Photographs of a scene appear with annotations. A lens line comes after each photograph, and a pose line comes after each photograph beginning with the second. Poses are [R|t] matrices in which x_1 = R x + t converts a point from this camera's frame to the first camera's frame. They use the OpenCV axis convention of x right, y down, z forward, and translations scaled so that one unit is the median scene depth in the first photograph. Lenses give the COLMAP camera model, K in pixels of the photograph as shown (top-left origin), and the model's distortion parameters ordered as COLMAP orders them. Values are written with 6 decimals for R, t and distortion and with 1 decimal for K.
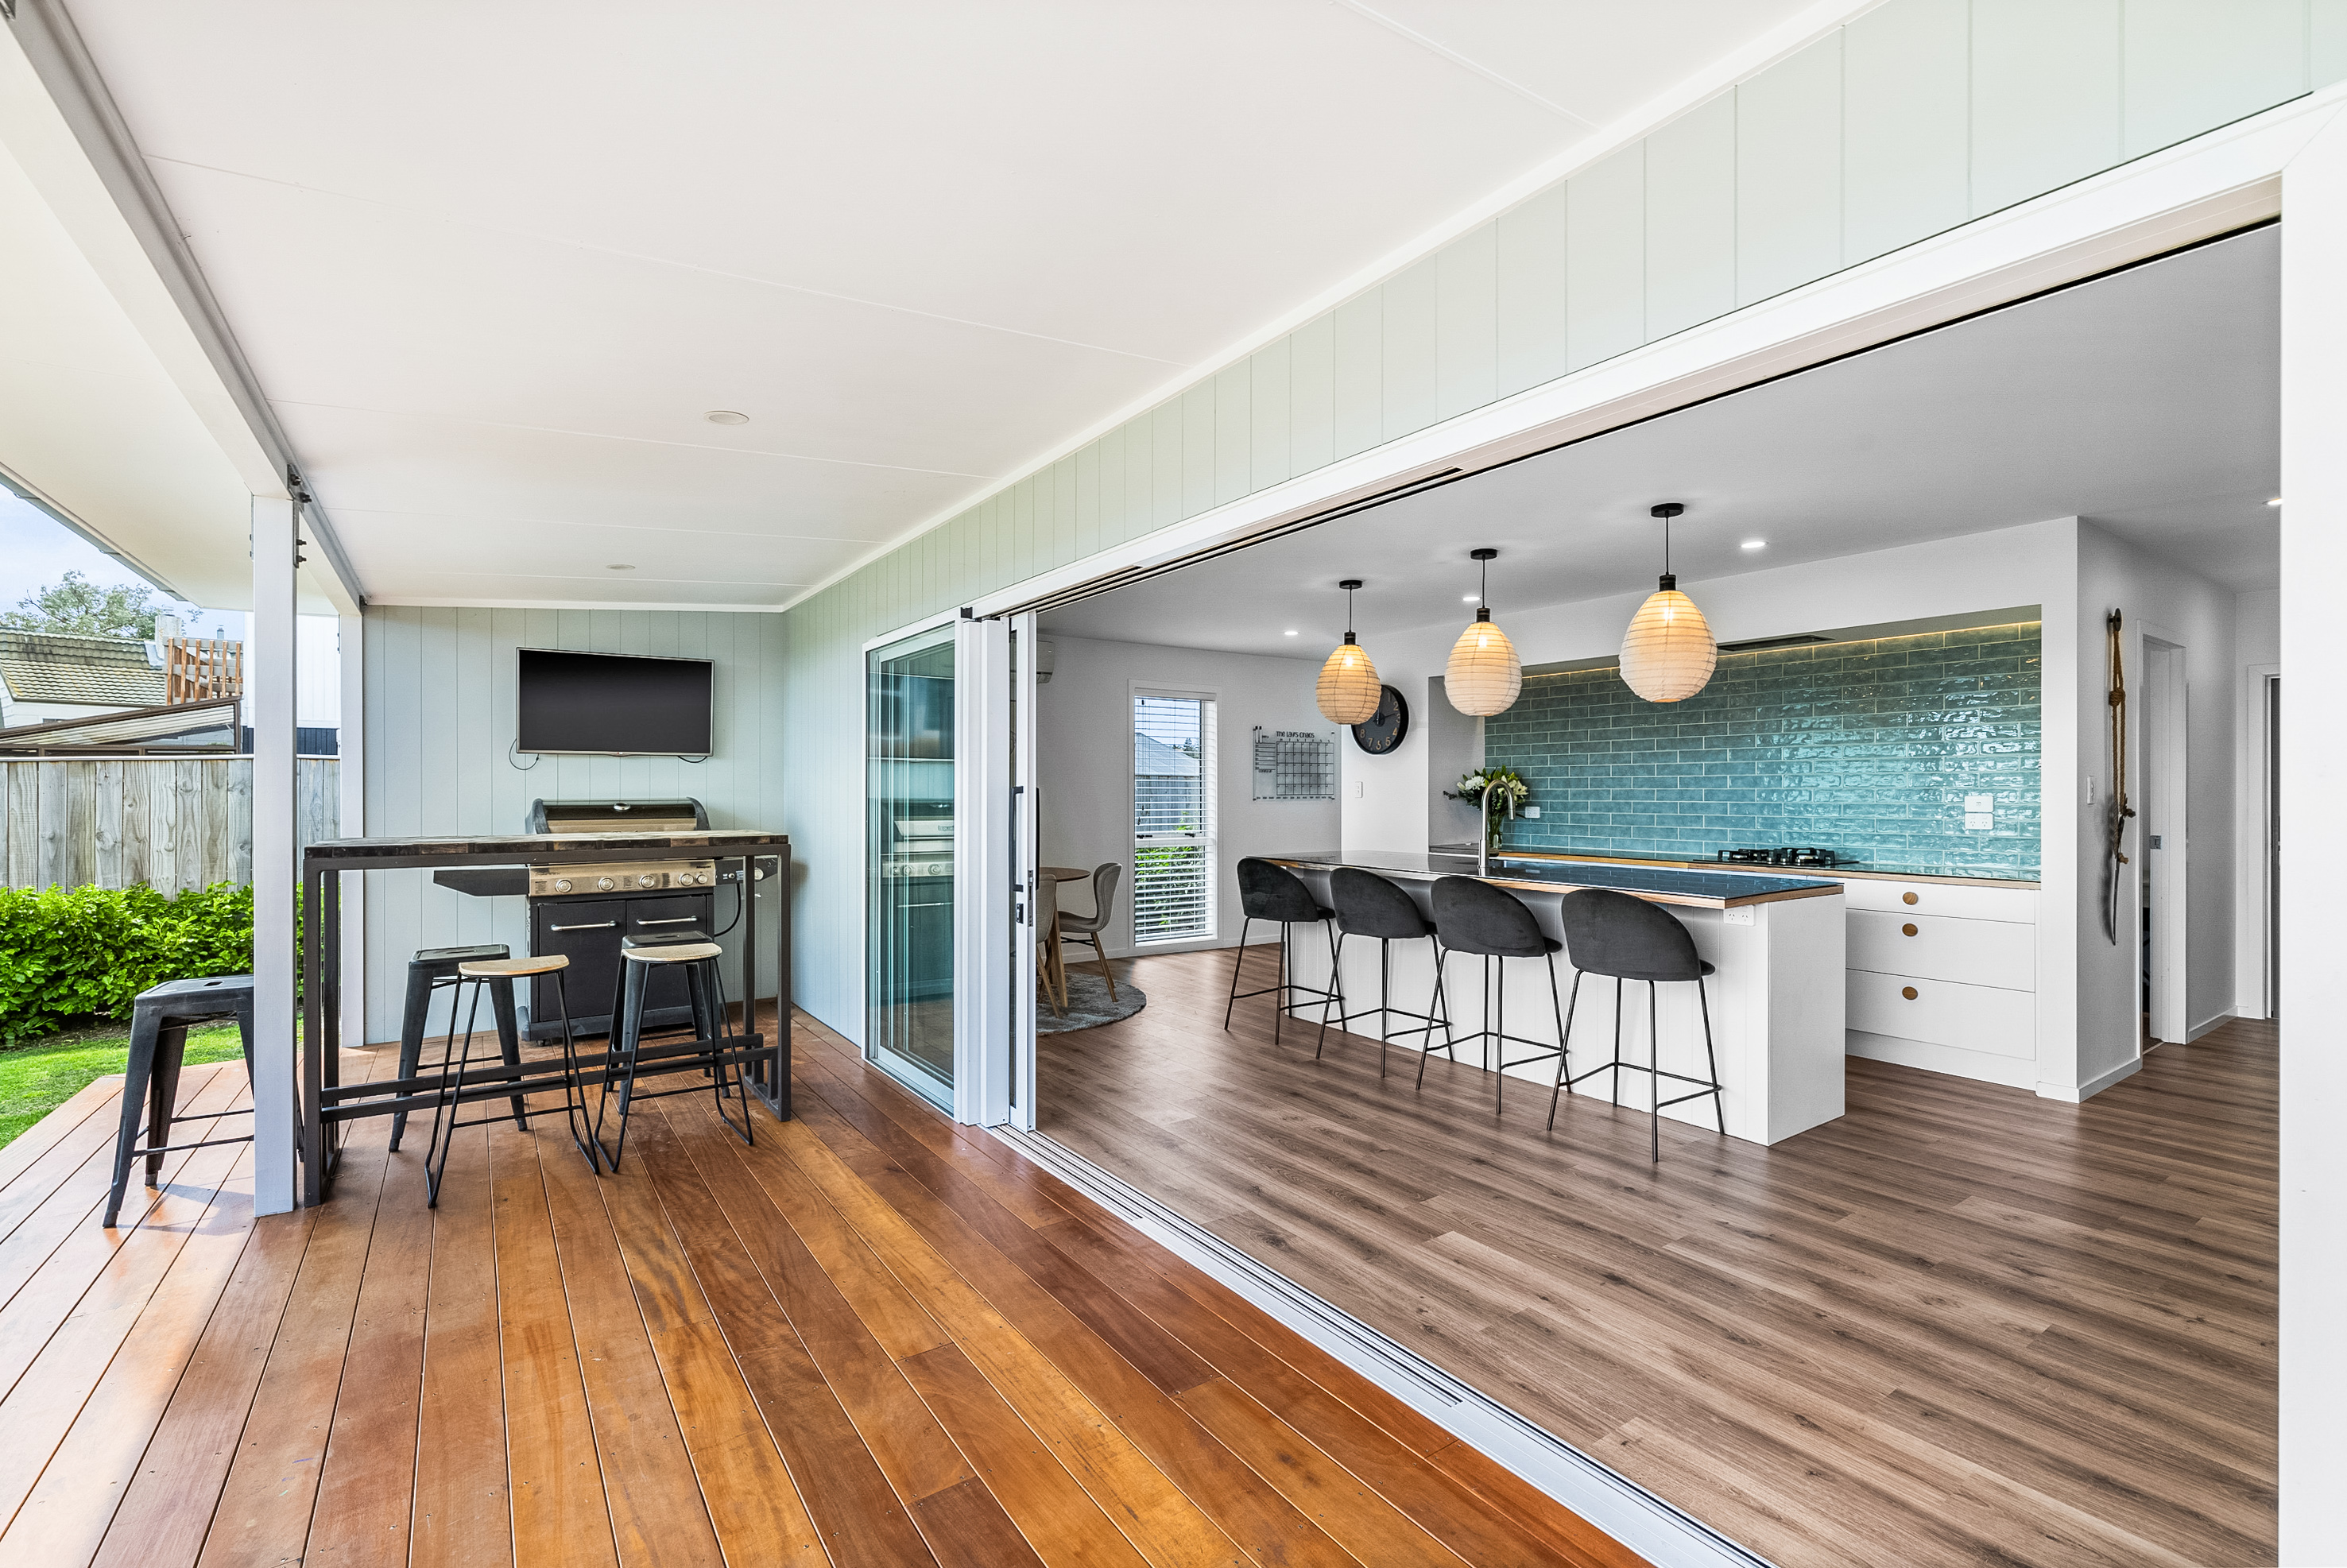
lens RADIAL K [[1025.0, 0, 1181.4], [0, 1025.0, 789.3], [0, 0, 1]] dist [0.002508, 0.000999]
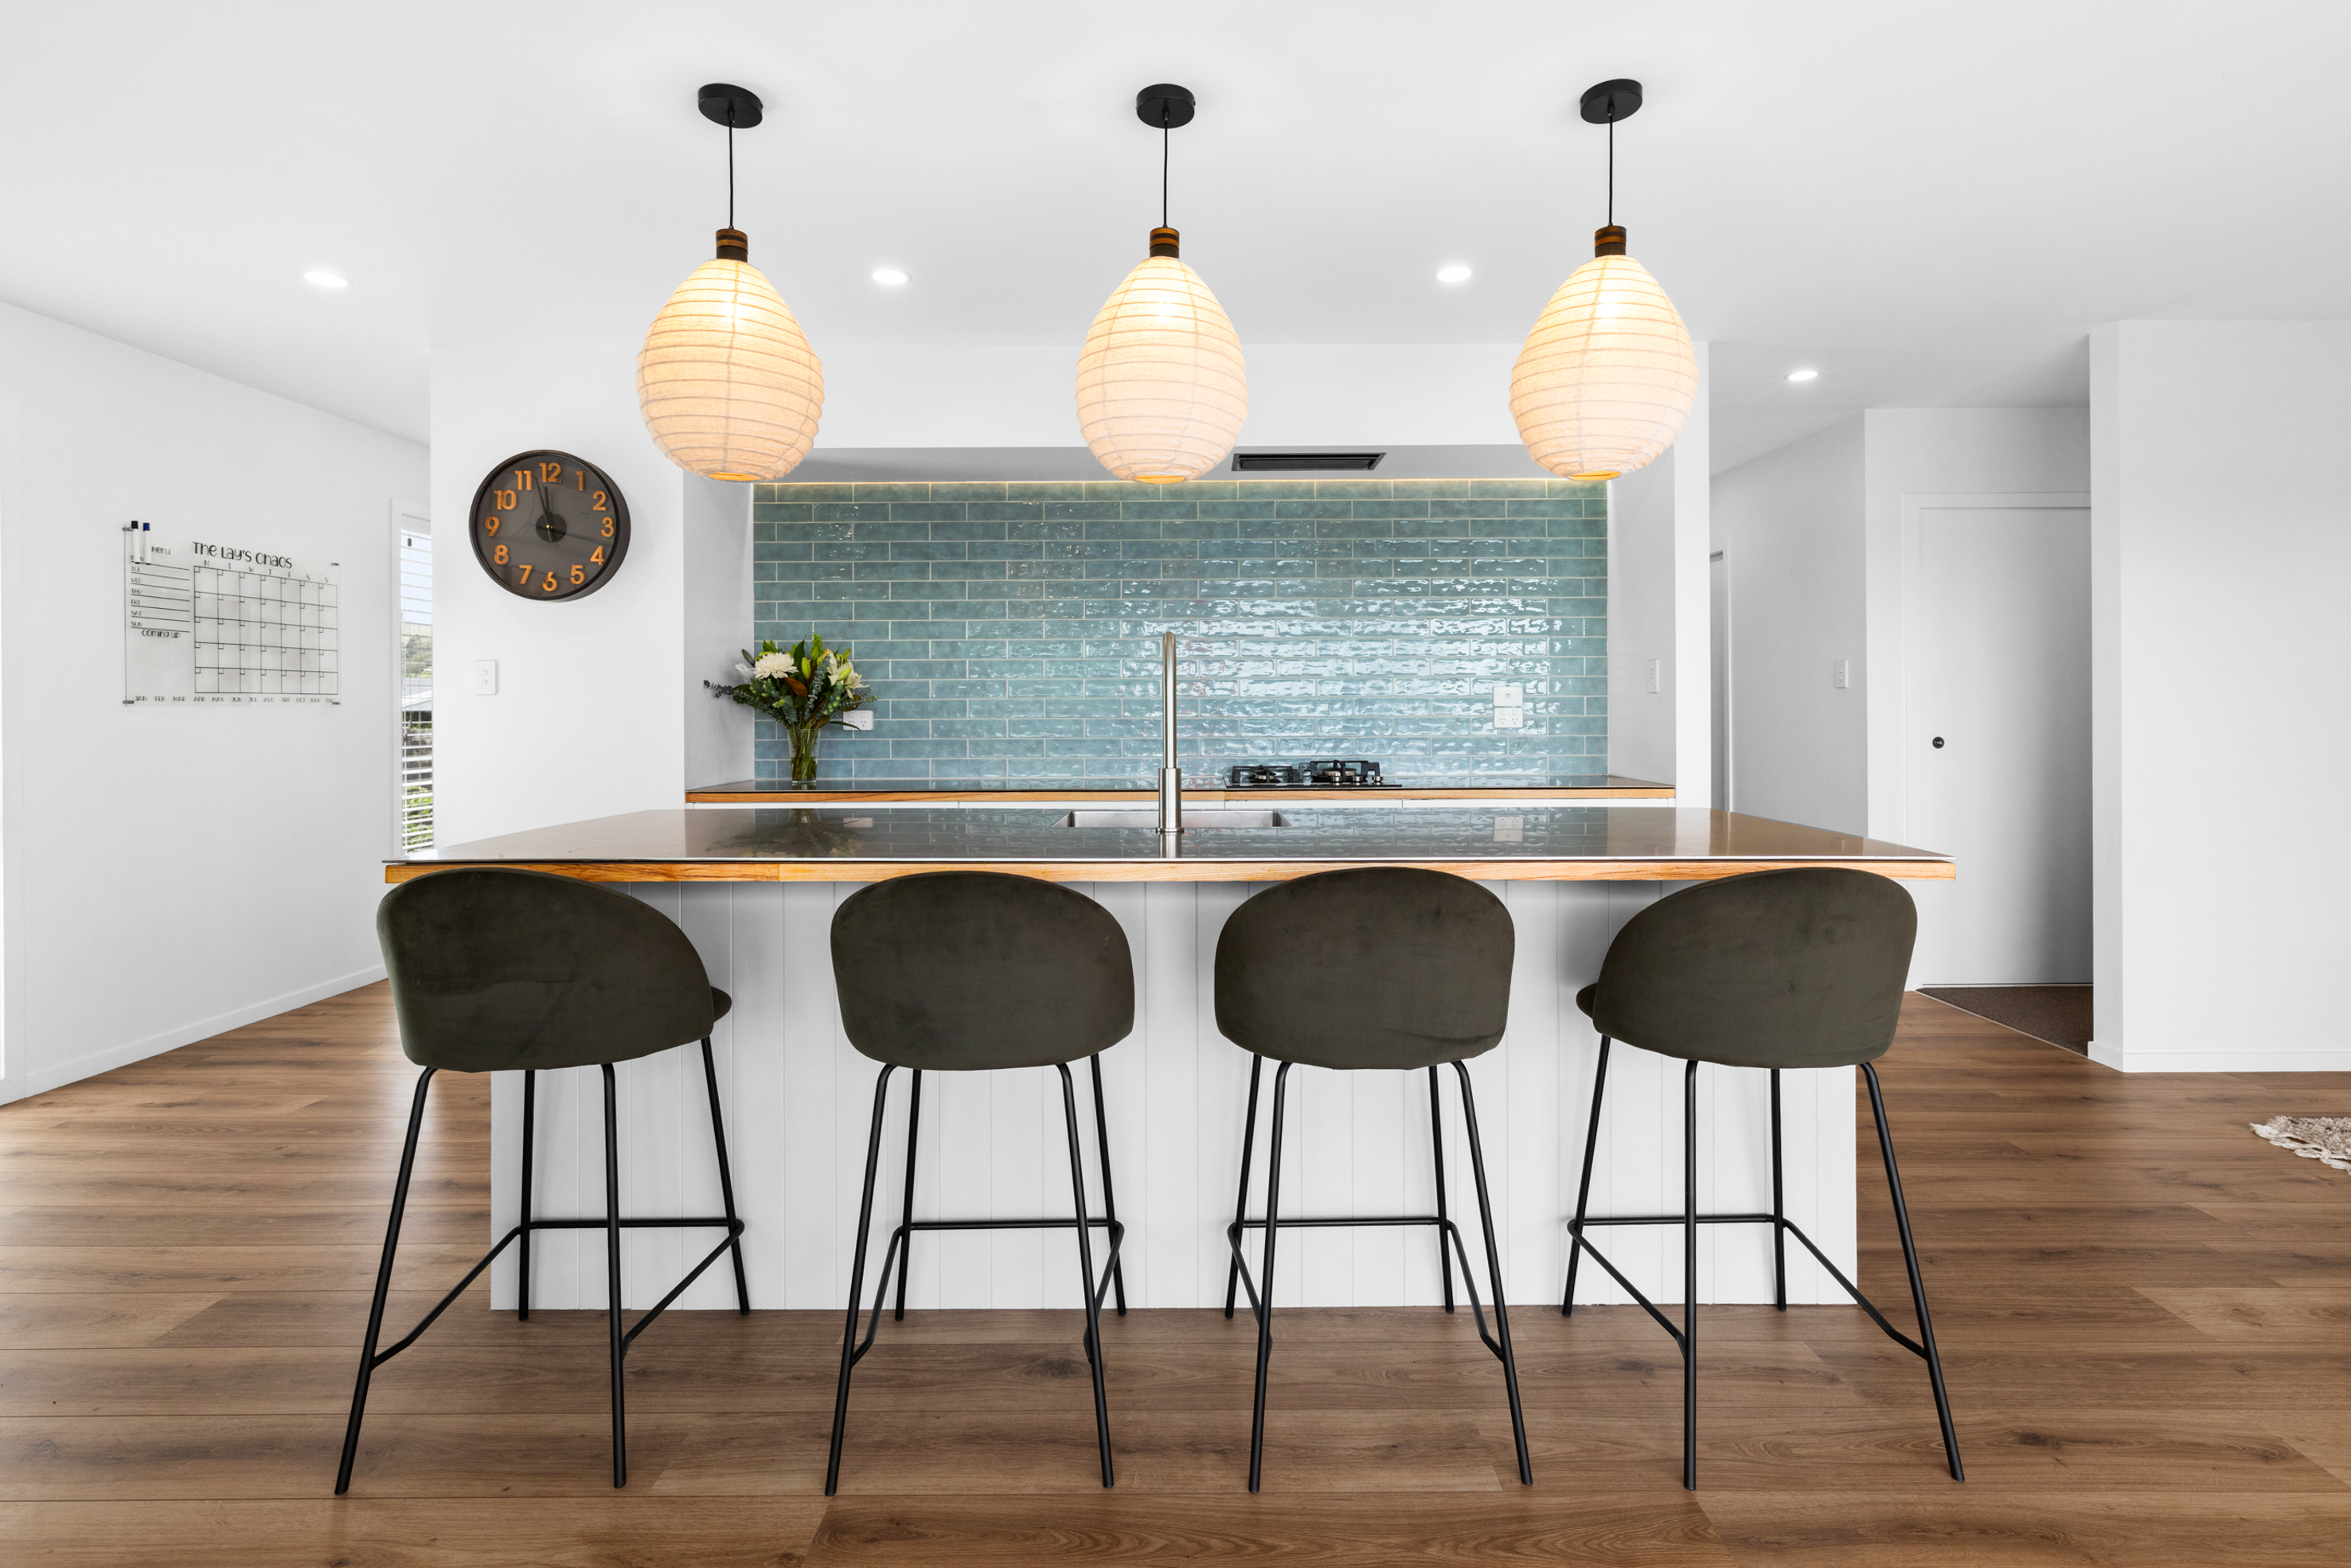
lens RADIAL K [[1091.4, 0, 1193.2], [0, 1091.4, 722.5], [0, 0, 1]] dist [-0.001535, 0.001842]
pose [[0.572522, -0.011499, 0.819809, -0.072324], [0.002957, 0.999924, 0.011961, 0.024248], [-0.819884, -0.004424, 0.572512, 0.713640]]
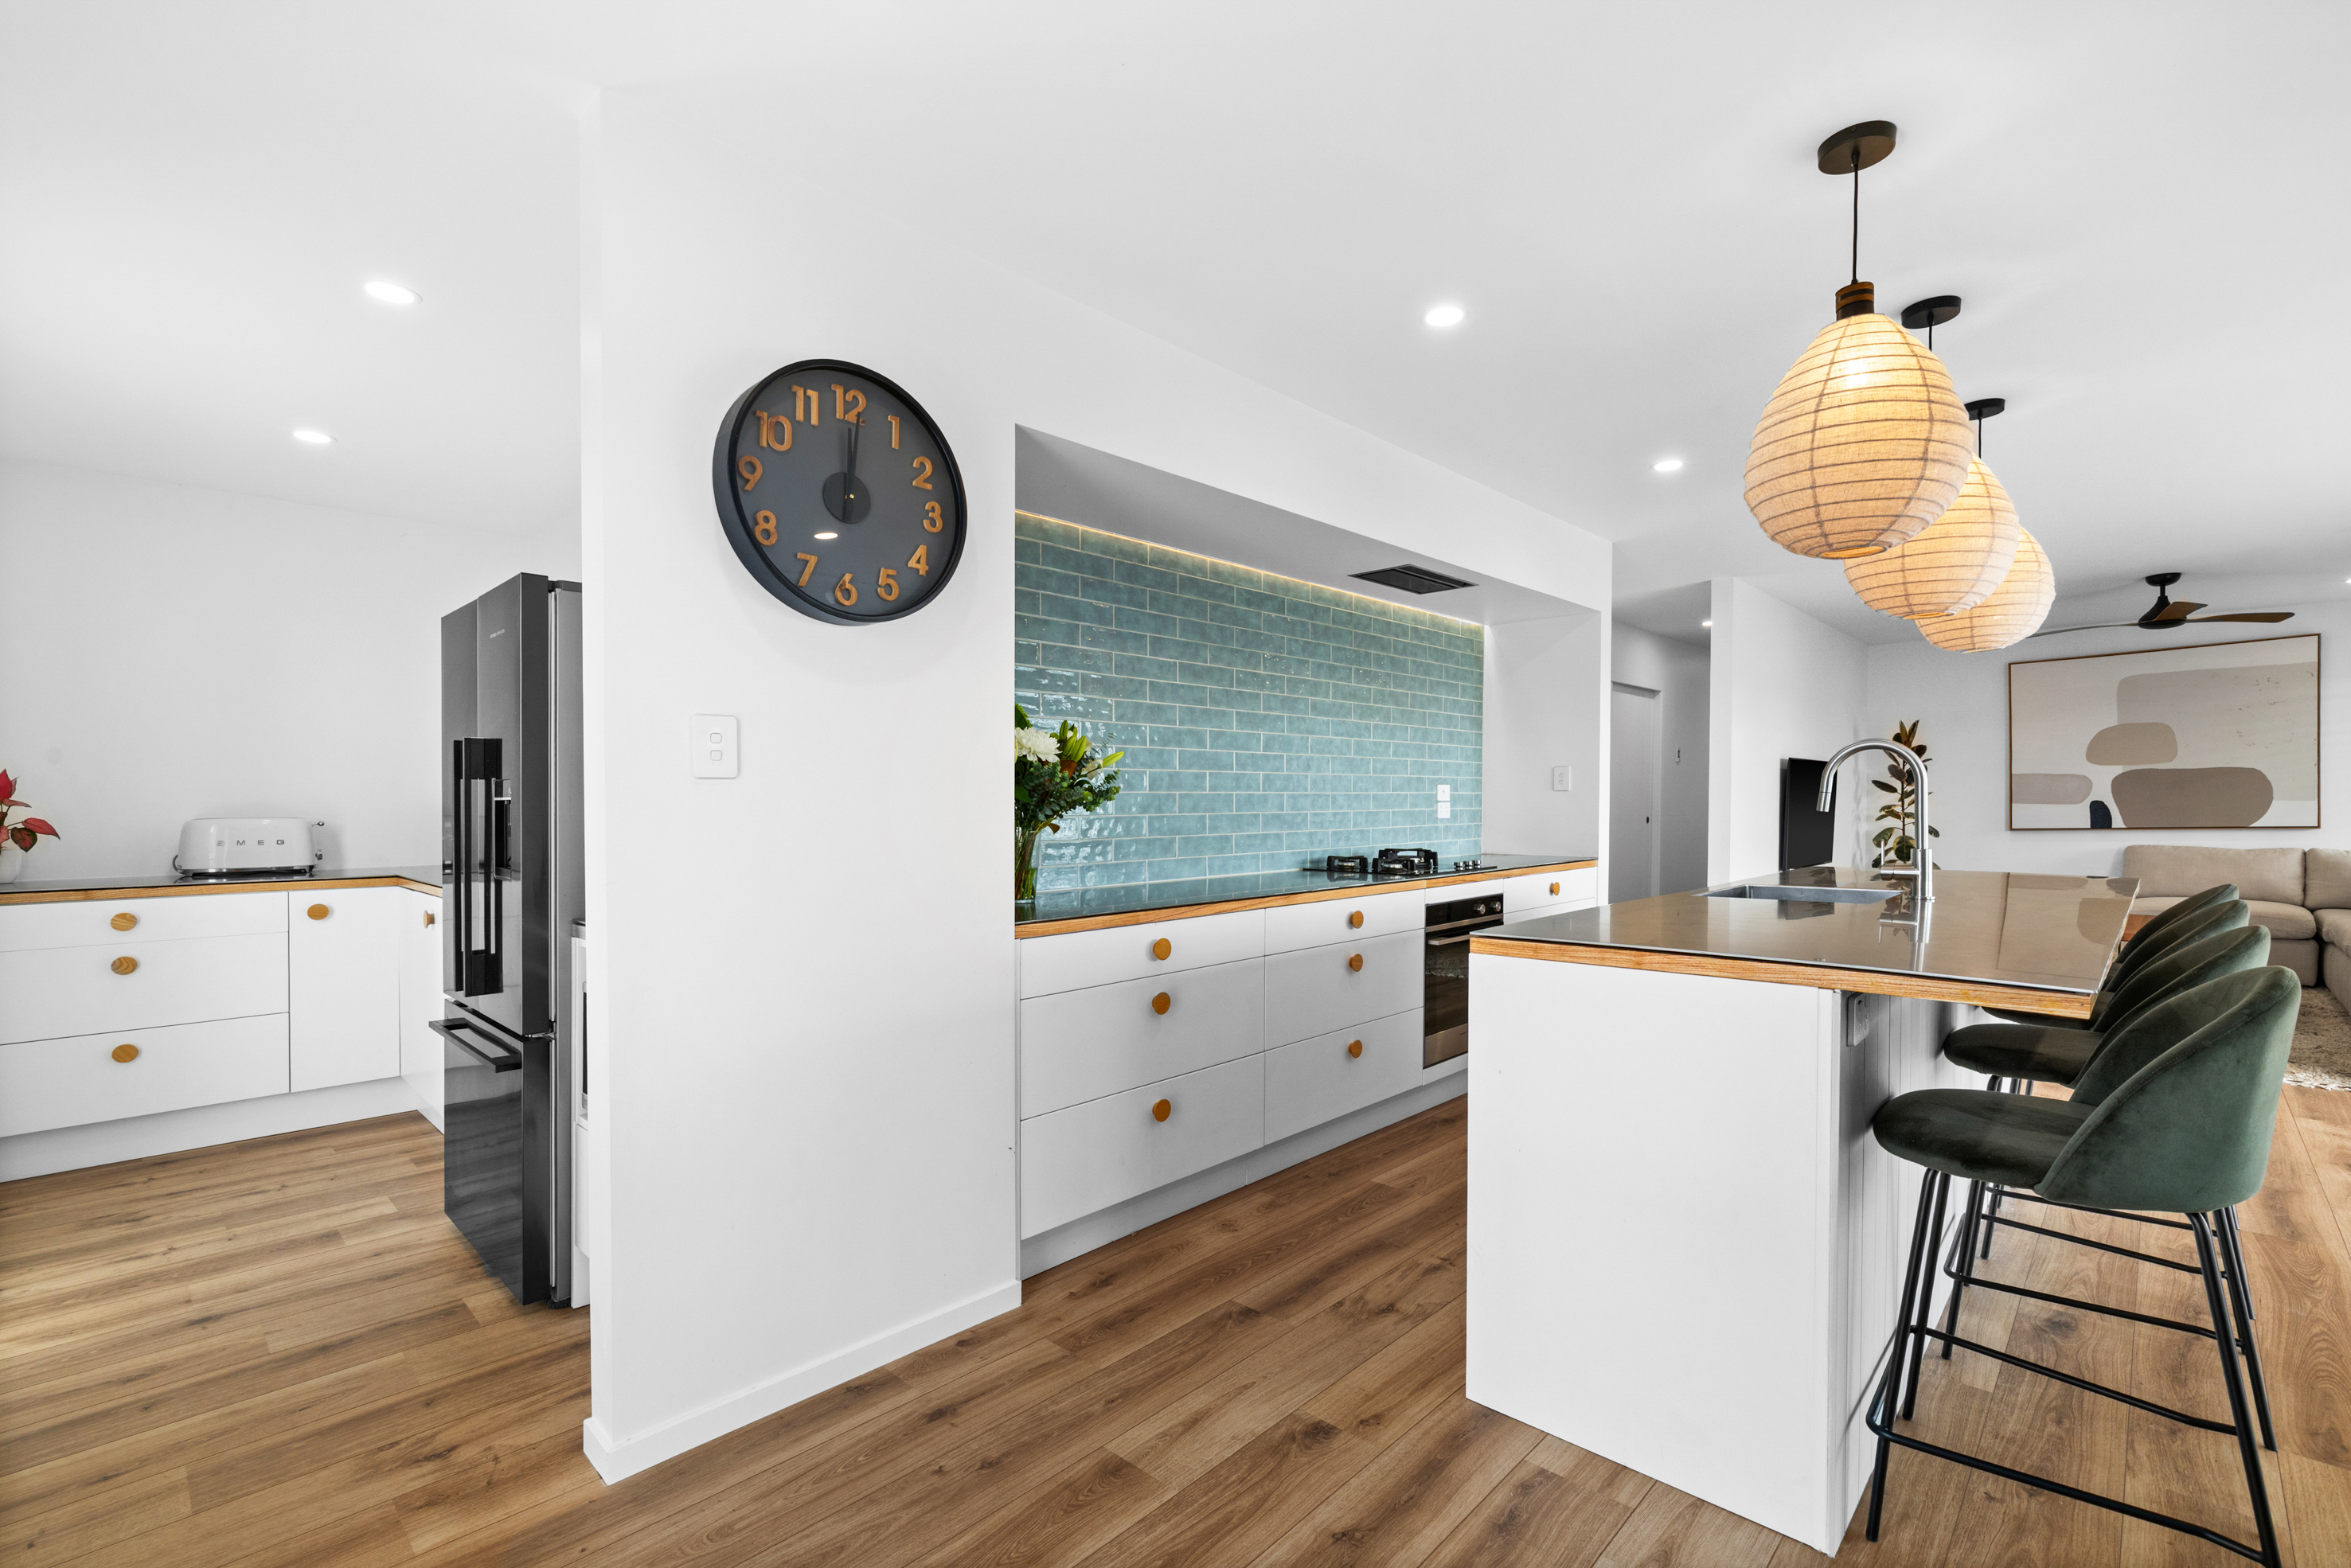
lens RADIAL K [[1026.7, 0, 1192.4], [0, 1026.7, 812.5], [0, 0, 1]] dist [0.002508, 0.000999]
pose [[-0.205533, -0.008115, 0.978617, -0.147884], [0.005262, 0.999942, 0.009397, 0.022894], [-0.978636, 0.007081, -0.205479, 1.452939]]
